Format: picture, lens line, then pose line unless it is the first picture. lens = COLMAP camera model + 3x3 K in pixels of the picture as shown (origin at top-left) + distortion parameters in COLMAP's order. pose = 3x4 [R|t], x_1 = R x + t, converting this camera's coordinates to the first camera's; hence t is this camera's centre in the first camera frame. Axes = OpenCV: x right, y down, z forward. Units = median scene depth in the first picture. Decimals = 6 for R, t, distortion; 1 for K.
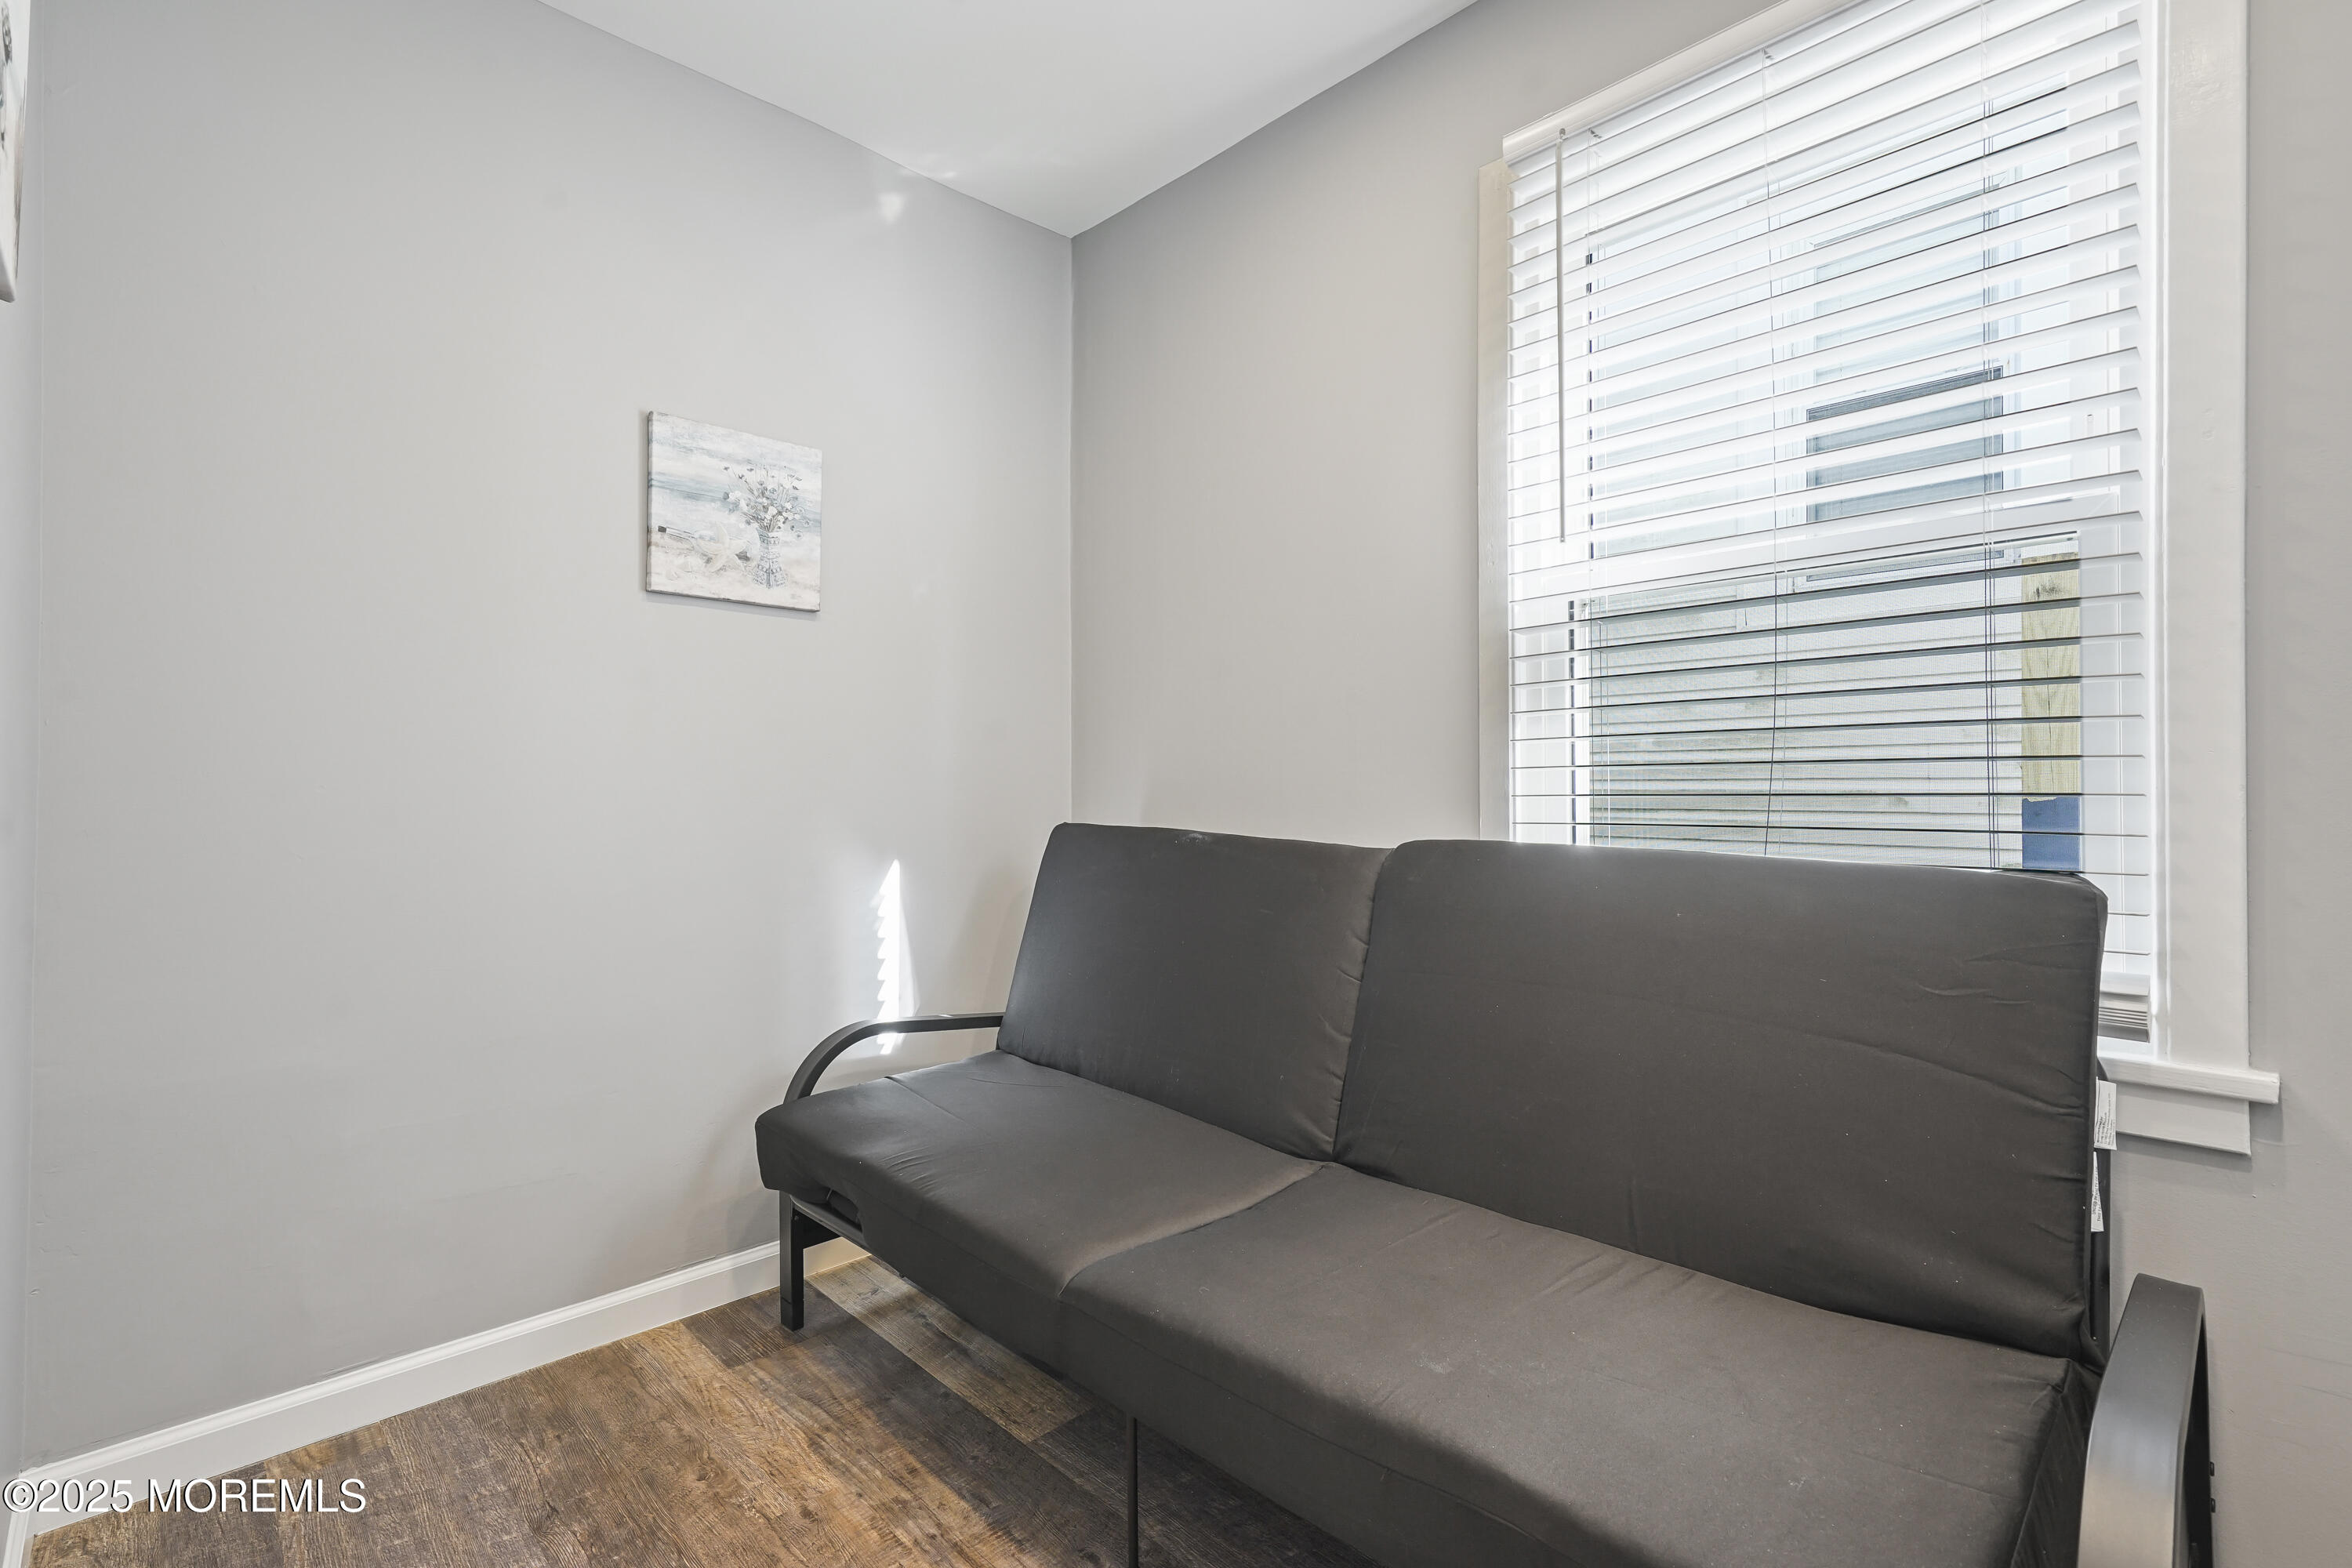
lens RADIAL K [[1079.4, 0, 1167.0], [0, 1079.4, 778.1], [0, 0, 1]] dist [0.005937, 0.002459]
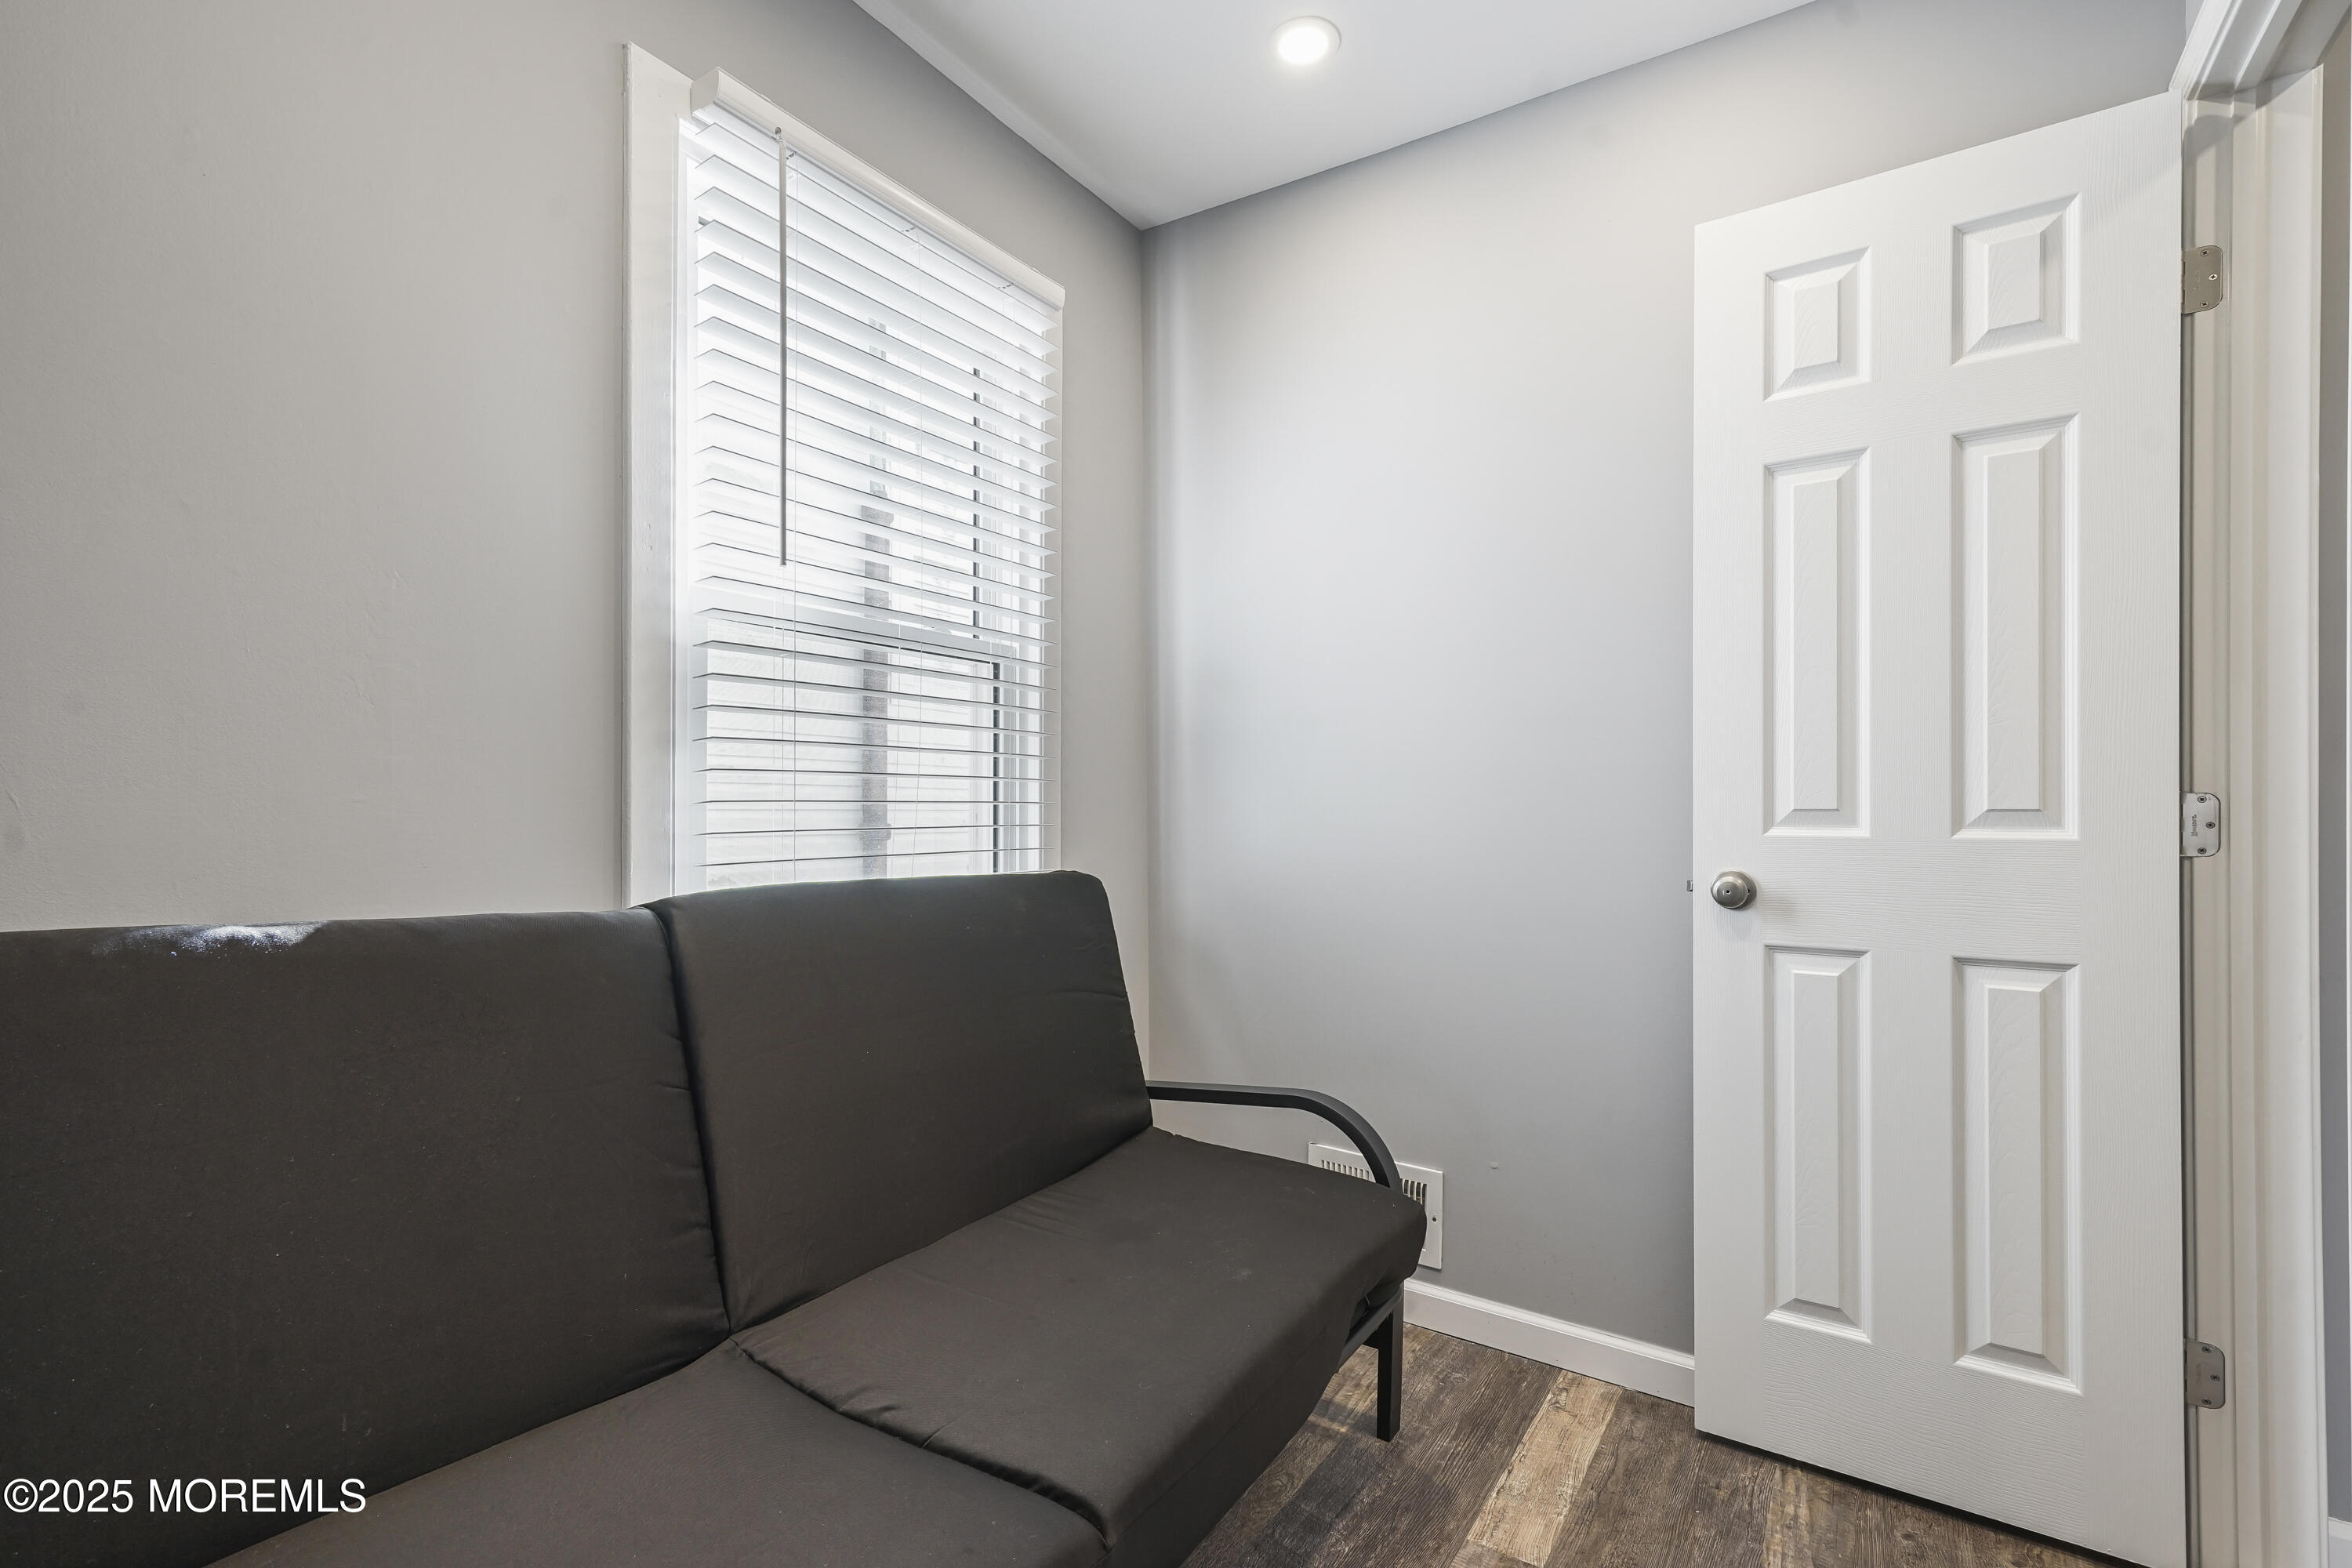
lens RADIAL K [[1079.4, 0, 1167.0], [0, 1079.4, 790.5], [0, 0, 1]] dist [0.005937, 0.002459]
pose [[-0.208941, 0.011999, 0.977855, -1.355491], [0.015016, 0.999846, -0.009060, -0.018023], [-0.977813, 0.012790, -0.209089, 1.603918]]
